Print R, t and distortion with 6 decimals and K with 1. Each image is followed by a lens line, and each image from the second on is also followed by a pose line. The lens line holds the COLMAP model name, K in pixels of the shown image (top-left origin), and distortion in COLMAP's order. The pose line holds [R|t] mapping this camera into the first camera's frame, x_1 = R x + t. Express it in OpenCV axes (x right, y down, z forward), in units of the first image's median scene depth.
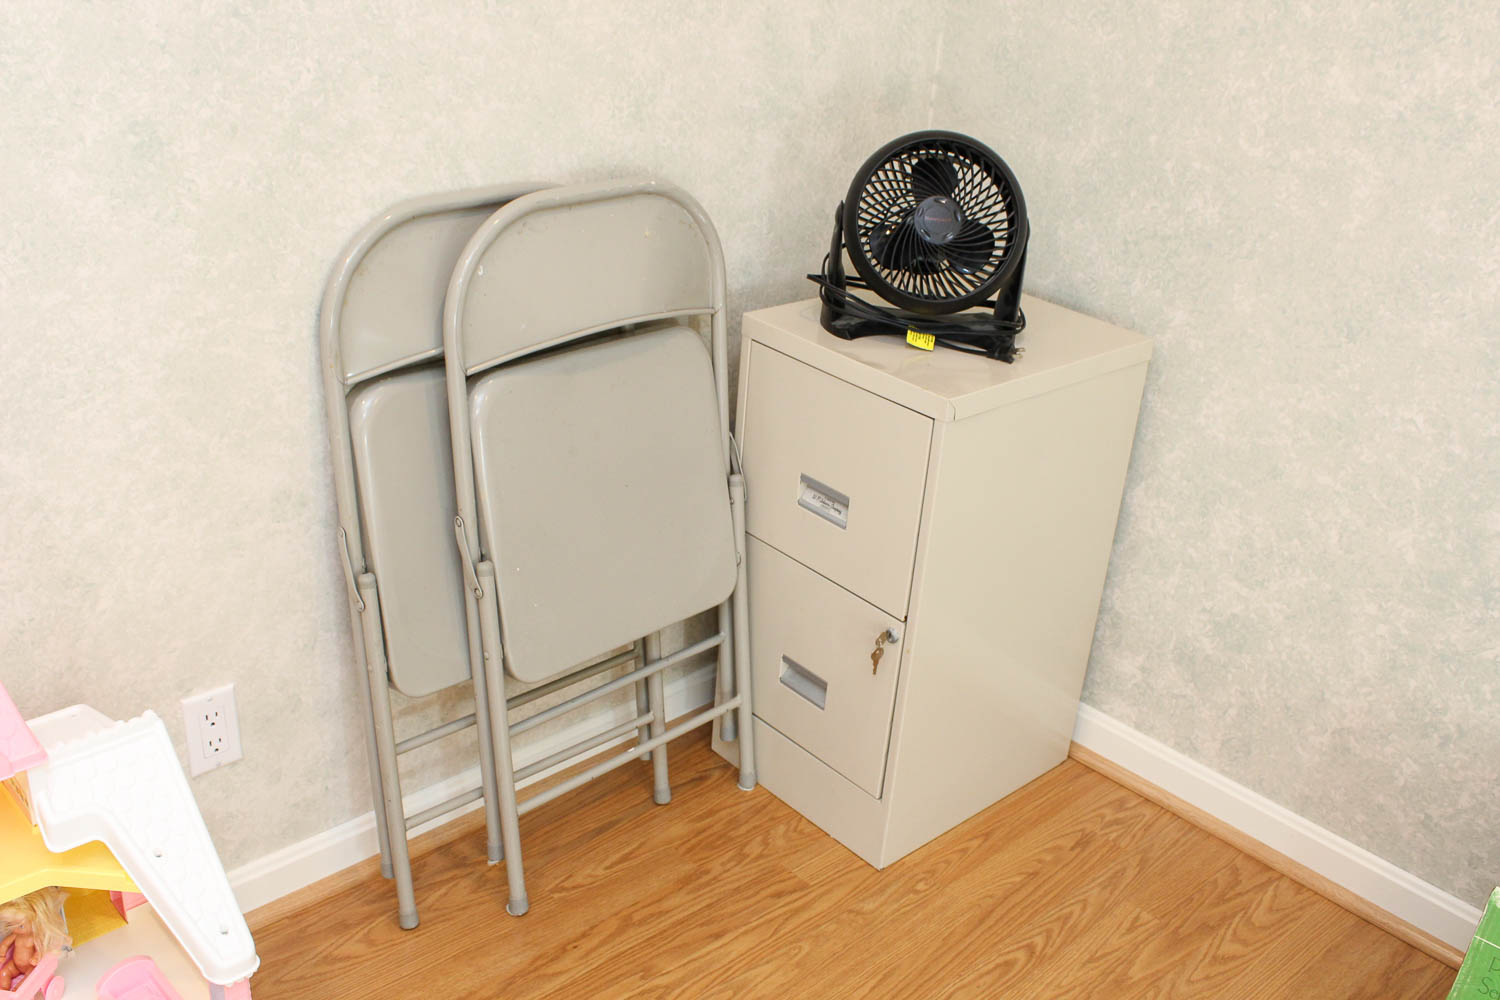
lens RADIAL K [[1471.5, 0, 750.0], [0, 1471.5, 500.0], [0, 0, 1]] dist [0.007406, 0.000298]
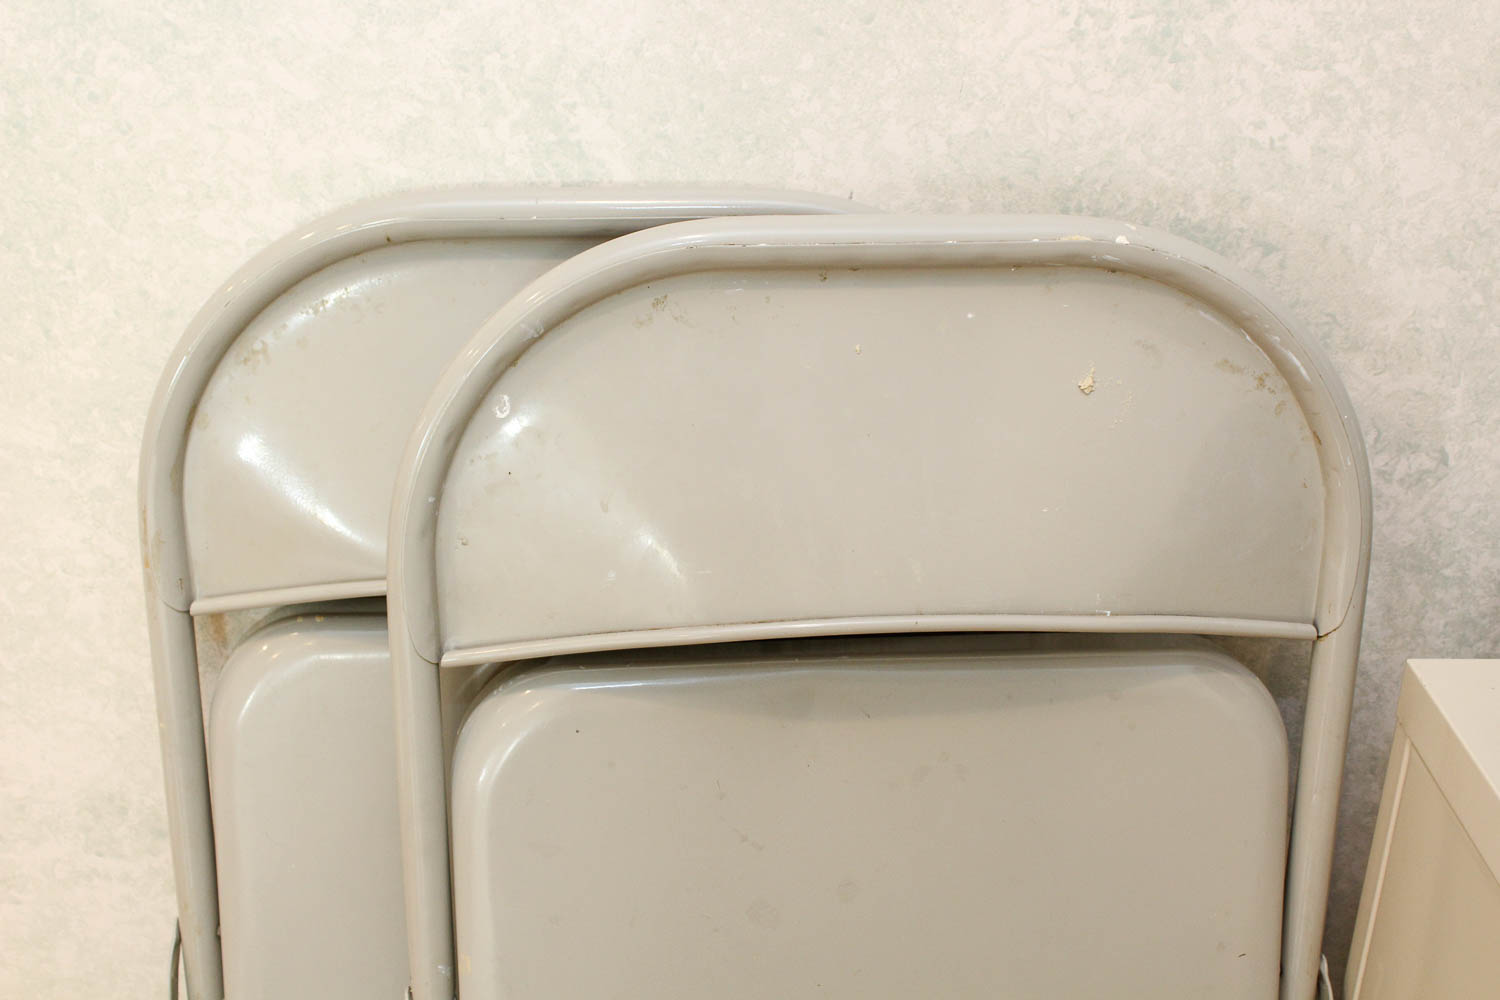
lens RADIAL K [[1806.0, 0, 695.7], [0, 1806.0, 523.3], [0, 0, 1]] dist [-0.053549, 0.075246]
pose [[0.746911, 0.232779, -0.622847, 0.139968], [-0.246958, 0.966831, 0.065188, -0.166913], [0.617362, 0.105127, 0.779623, 0.674299]]
